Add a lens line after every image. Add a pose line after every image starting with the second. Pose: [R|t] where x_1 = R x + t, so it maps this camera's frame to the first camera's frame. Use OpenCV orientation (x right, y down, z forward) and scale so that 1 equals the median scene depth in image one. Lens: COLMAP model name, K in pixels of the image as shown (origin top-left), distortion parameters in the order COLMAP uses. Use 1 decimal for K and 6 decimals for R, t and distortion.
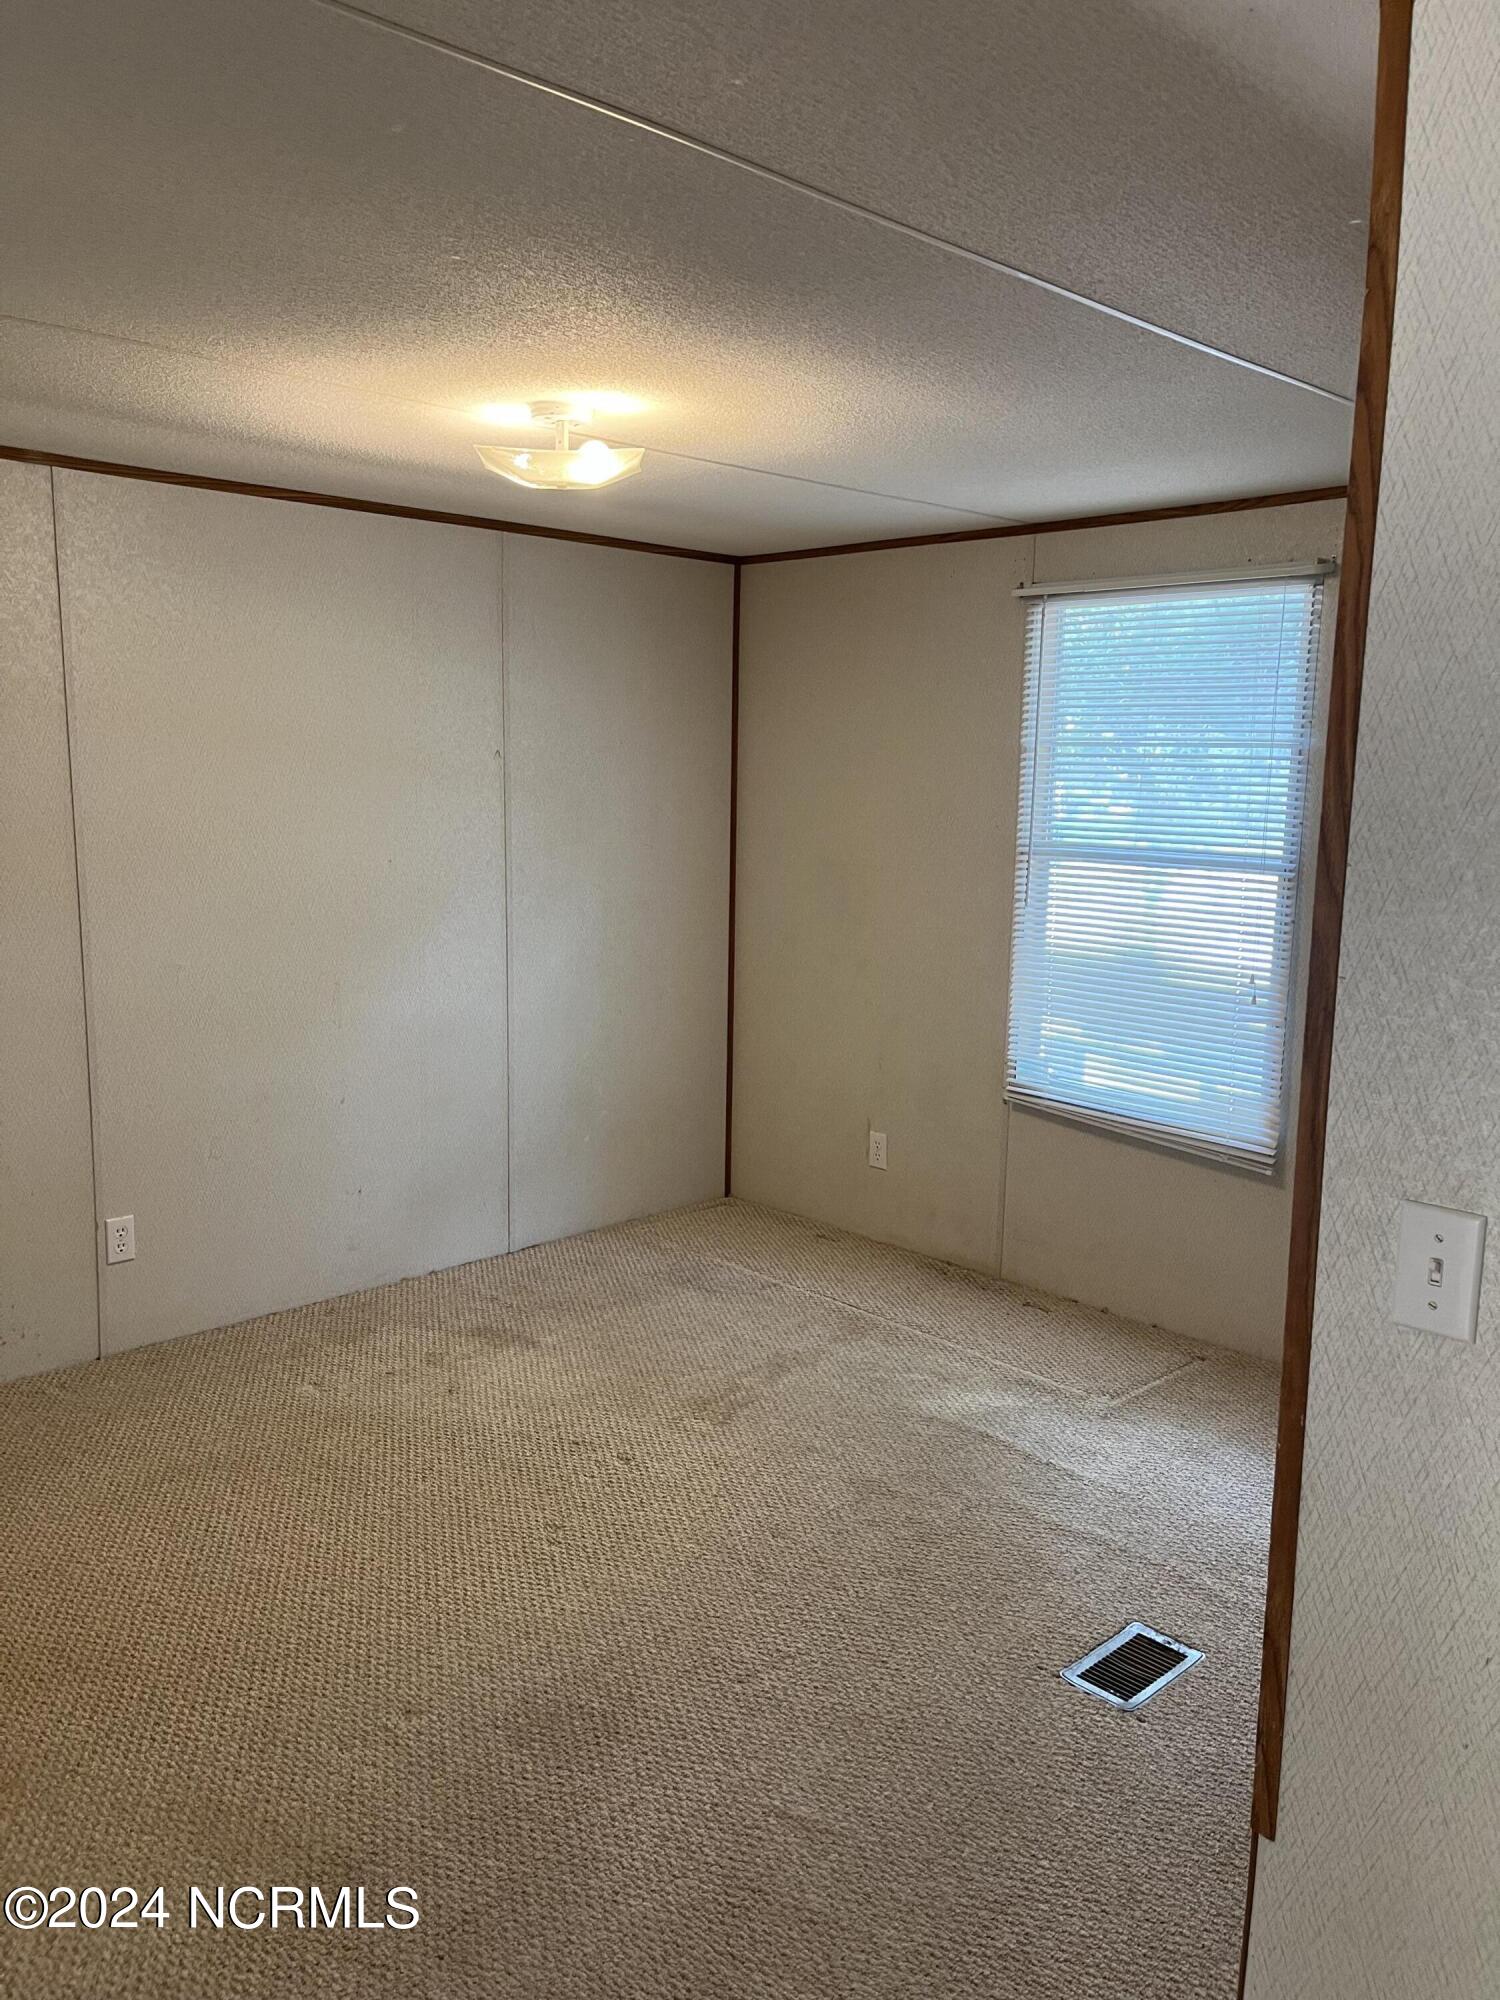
lens RADIAL K [[1517.4, 0, 741.6], [0, 1517.4, 1011.3], [0, 0, 1]] dist [0.056884, -0.070052]
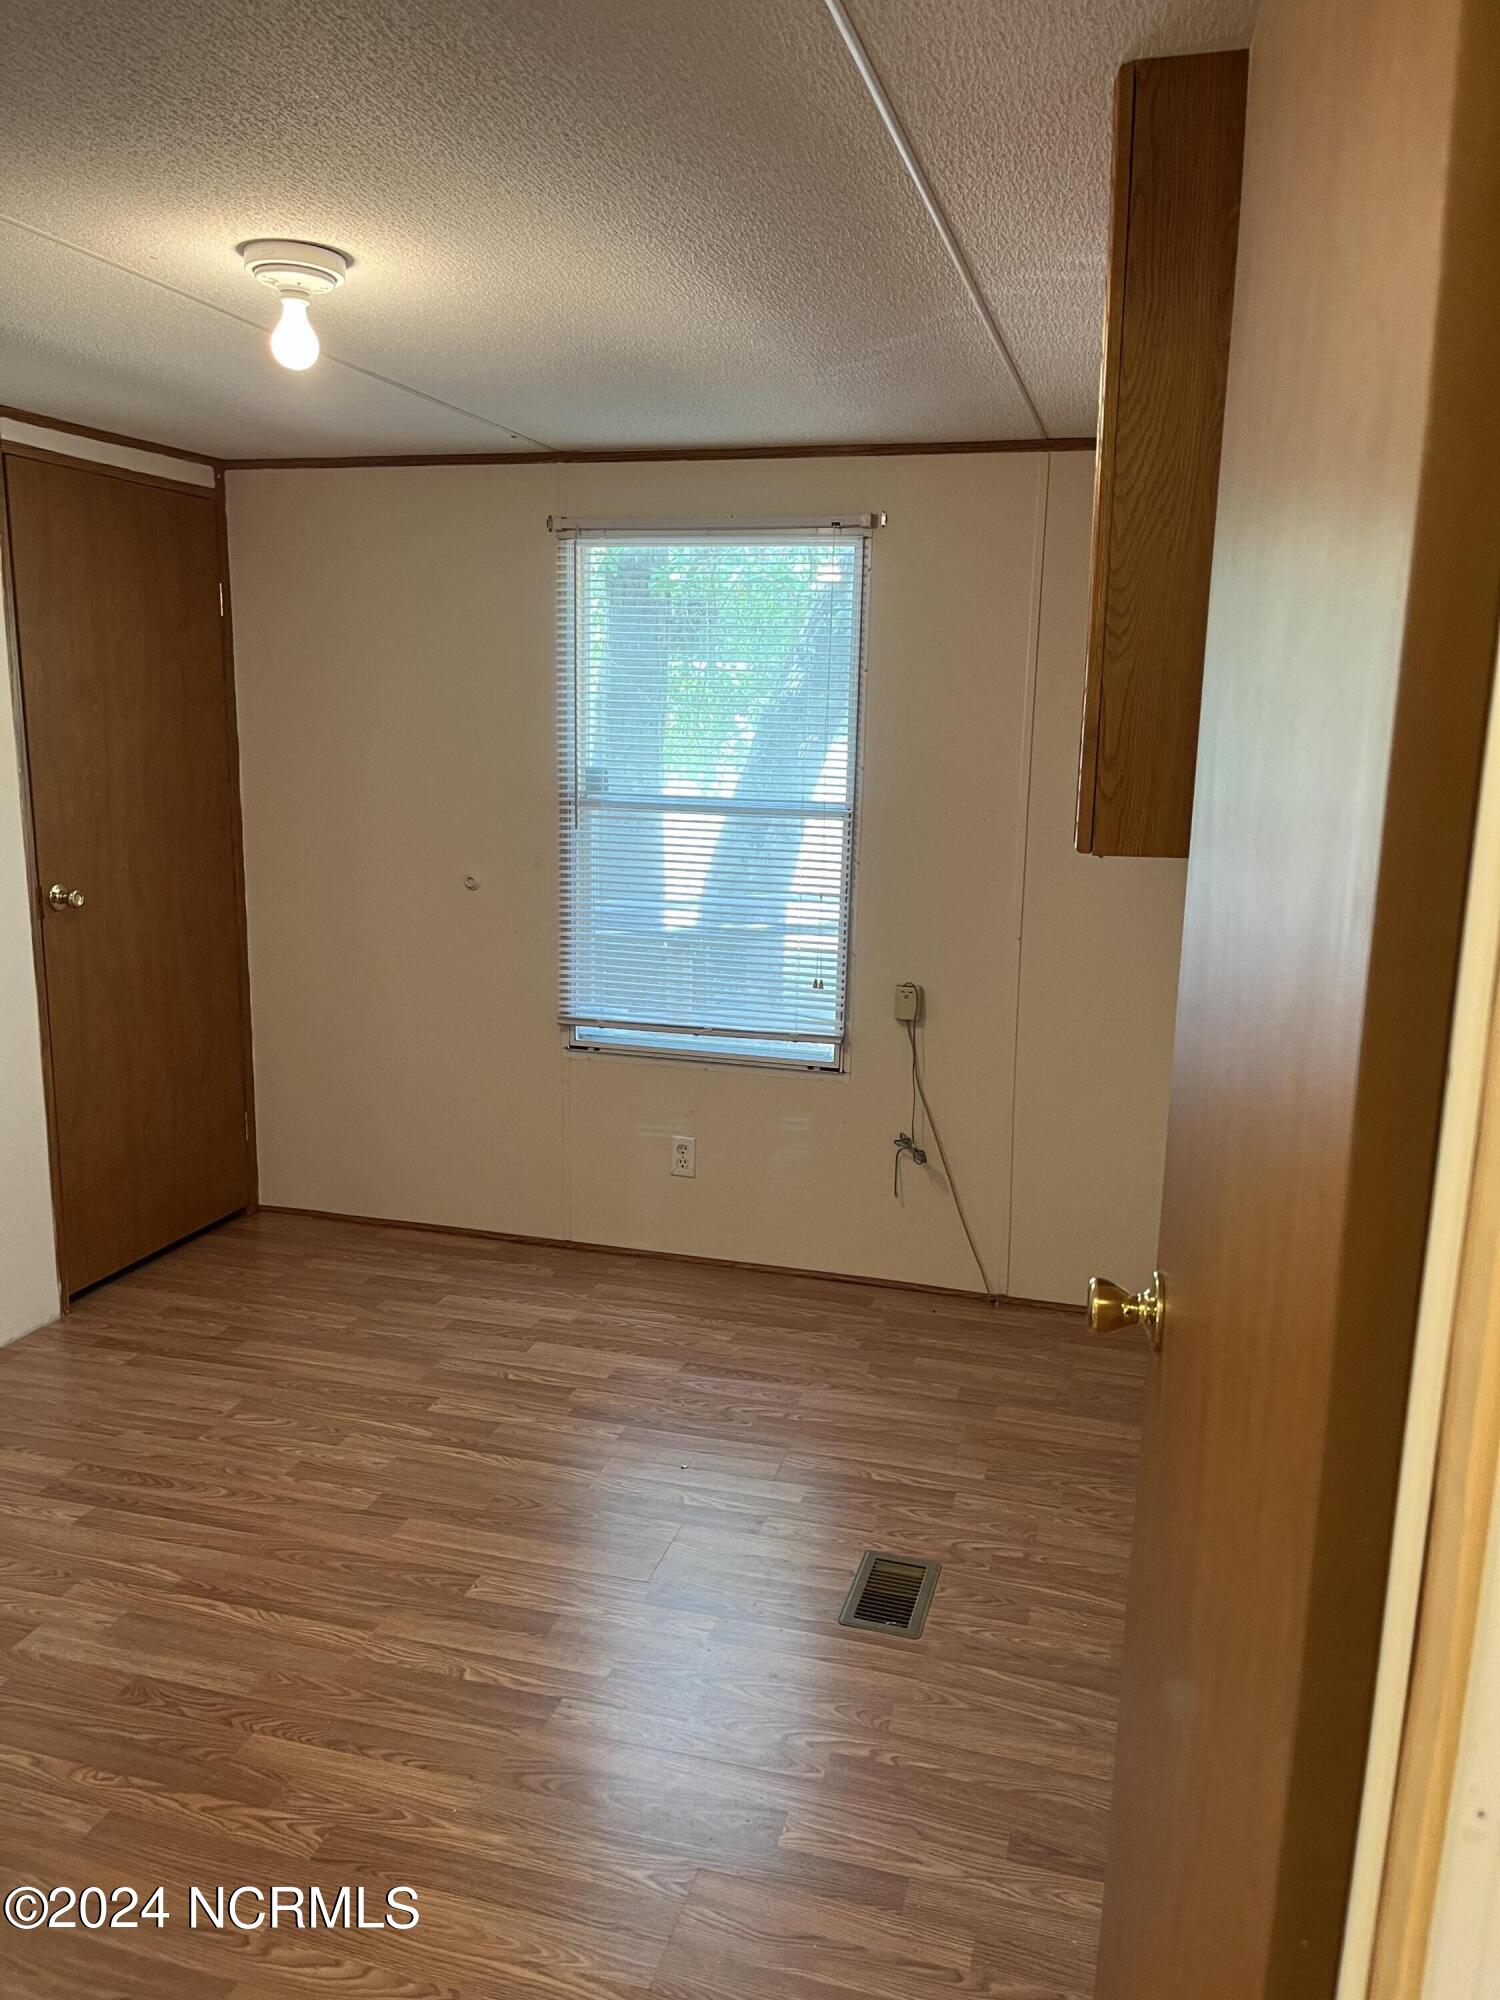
lens RADIAL K [[1517.4, 0, 741.6], [0, 1517.4, 1011.3], [0, 0, 1]] dist [0.056884, -0.070052]
pose [[0.870081, -0.093079, 0.484040, -0.204929], [0.071231, 0.995444, 0.063380, -0.027833], [-0.487734, -0.020667, 0.872748, 0.116741]]
